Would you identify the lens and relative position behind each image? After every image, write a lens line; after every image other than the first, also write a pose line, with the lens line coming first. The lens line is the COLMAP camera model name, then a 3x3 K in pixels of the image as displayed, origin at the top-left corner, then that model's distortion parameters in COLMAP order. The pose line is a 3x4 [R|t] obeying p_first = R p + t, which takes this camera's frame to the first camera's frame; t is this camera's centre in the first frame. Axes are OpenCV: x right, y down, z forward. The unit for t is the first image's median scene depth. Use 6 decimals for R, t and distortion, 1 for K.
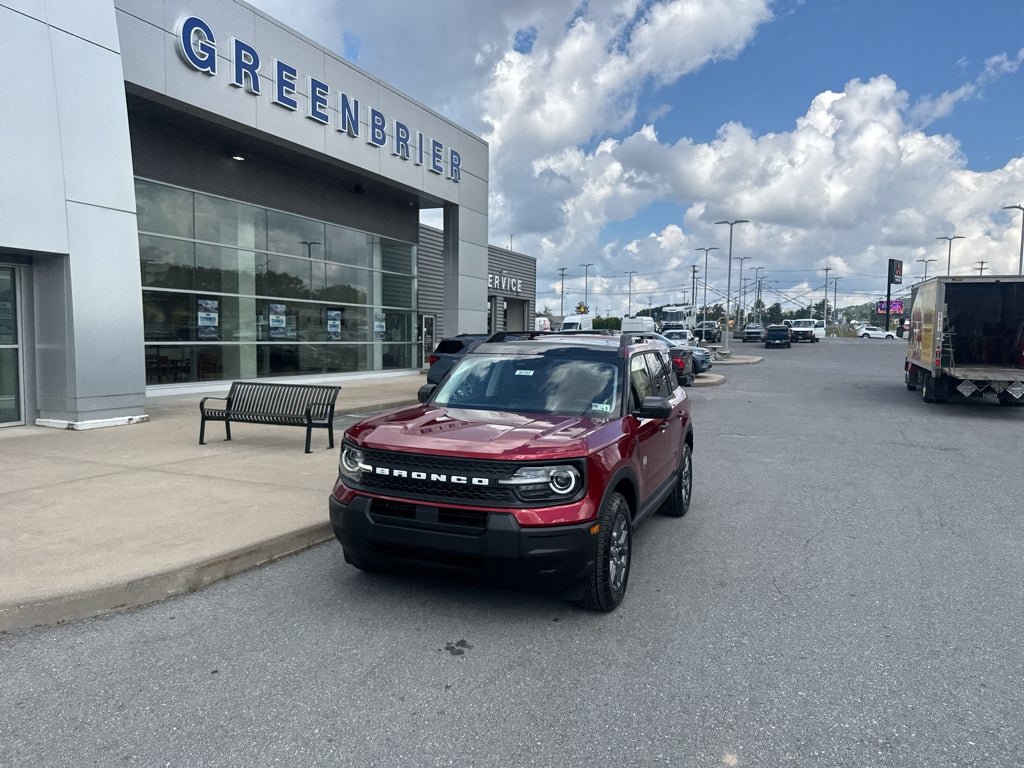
lens RADIAL K [[715.1, 0, 517.4], [0, 715.1, 394.9], [0, 0, 1]] dist [0.030676, -0.039103]
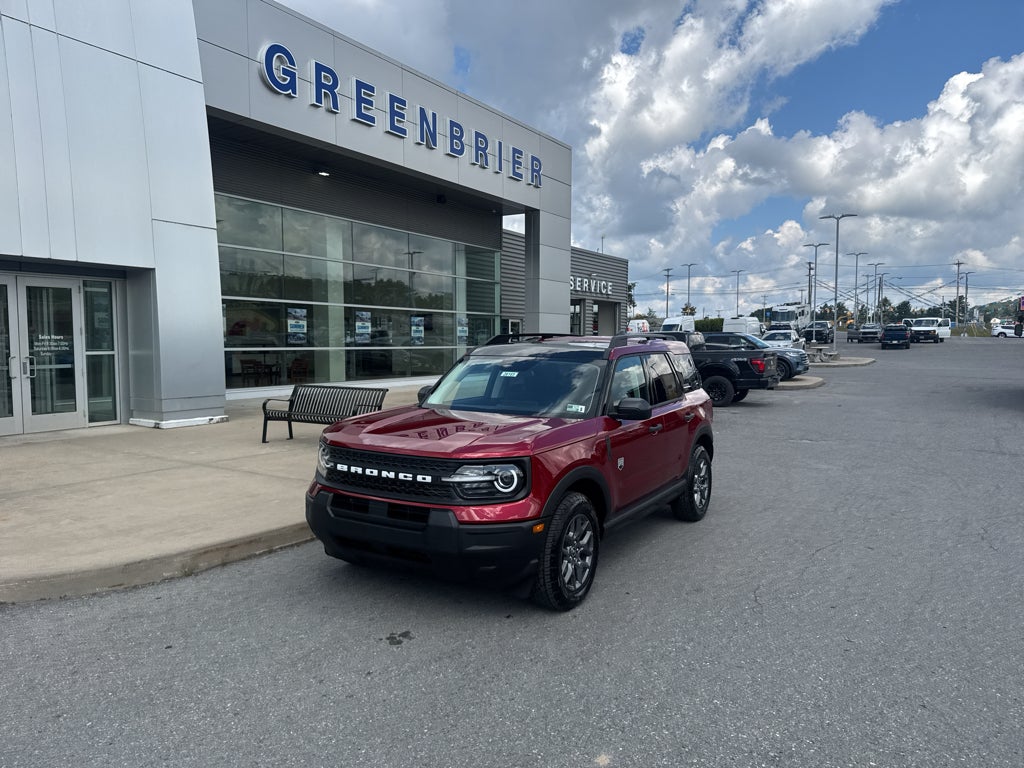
lens RADIAL K [[715.1, 0, 517.9], [0, 715.1, 392.4], [0, 0, 1]] dist [0.030676, -0.039103]
pose [[0.988986, 0.001005, -0.148004, 0.050836], [-0.002272, 0.999962, -0.008386, 0.000971], [0.147990, 0.008630, 0.988951, -0.001286]]
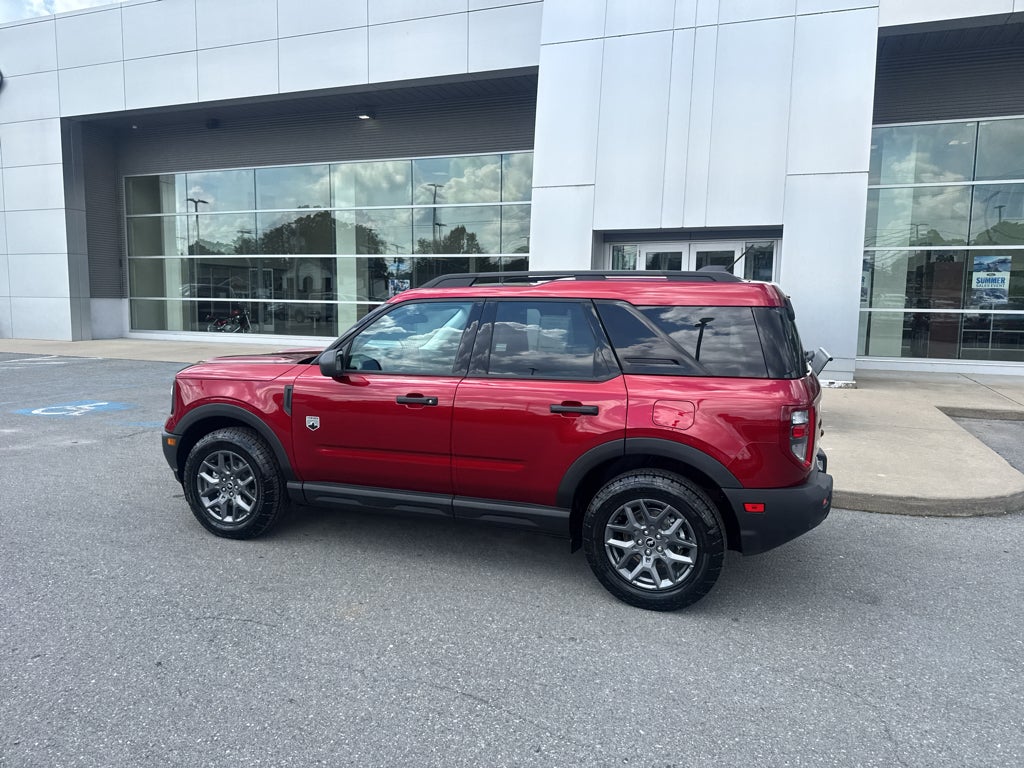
lens RADIAL K [[715.1, 0, 510.4], [0, 715.1, 390.6], [0, 0, 1]] dist [0.030676, -0.039103]
pose [[0.032876, 0.113540, -0.992989, 0.284800], [-0.090163, 0.989812, 0.110192, -0.016437], [0.995384, 0.085909, 0.042778, 0.330991]]
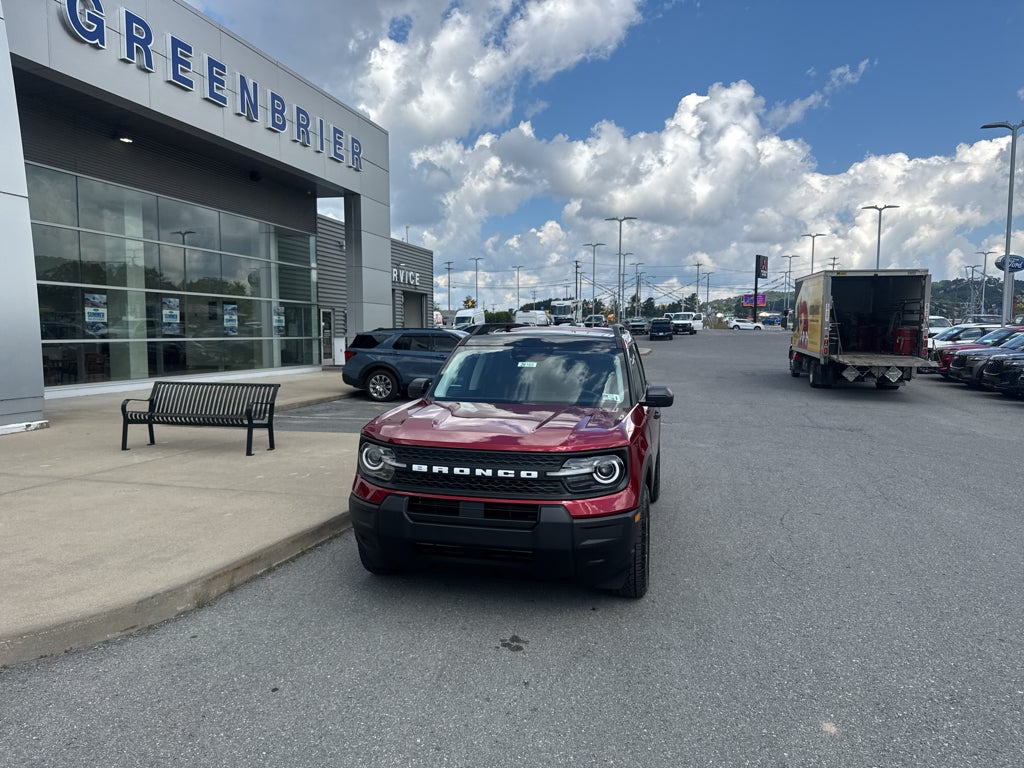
lens RADIAL K [[715.1, 0, 513.9], [0, 715.1, 400.3], [0, 0, 1]] dist [0.030676, -0.039103]
pose [[0.987473, -0.025567, 0.155704, -0.048016], [0.023198, 0.999586, 0.017011, 0.000458], [-0.156074, -0.013186, 0.987657, 0.007240]]
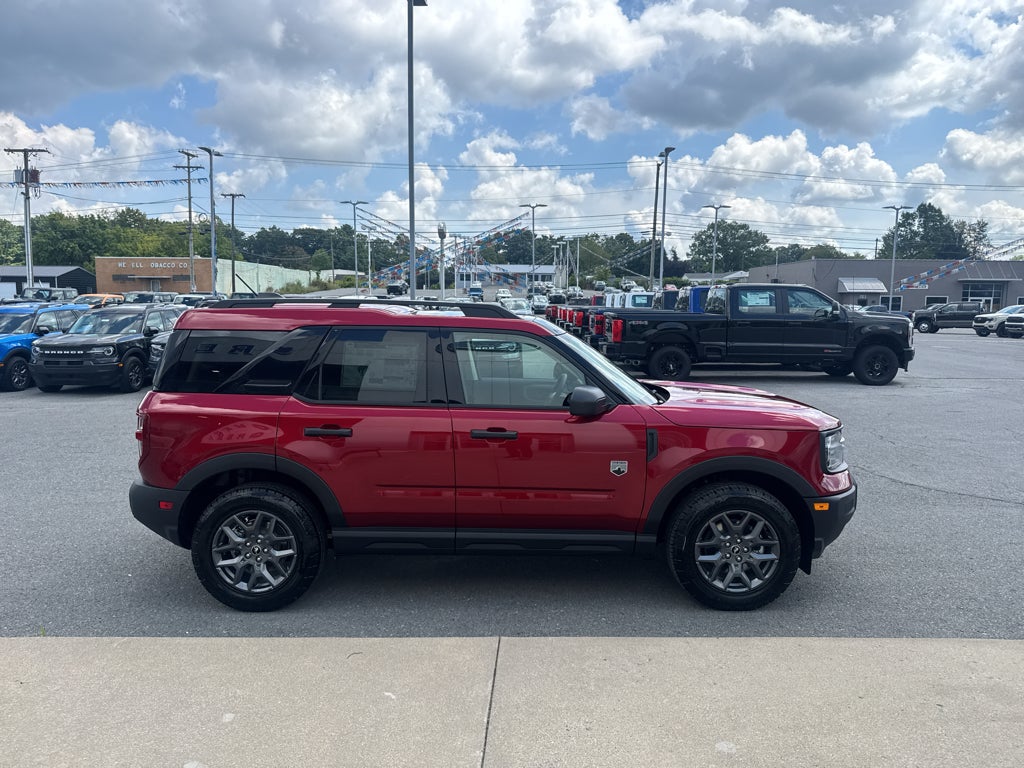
lens RADIAL K [[715.1, 0, 514.8], [0, 715.1, 387.4], [0, 0, 1]] dist [0.030676, -0.039103]
pose [[-0.378564, -0.123923, 0.917242, -0.227008], [0.056097, 0.986103, 0.156379, -0.038699], [-0.923874, 0.110654, -0.366351, 0.420962]]
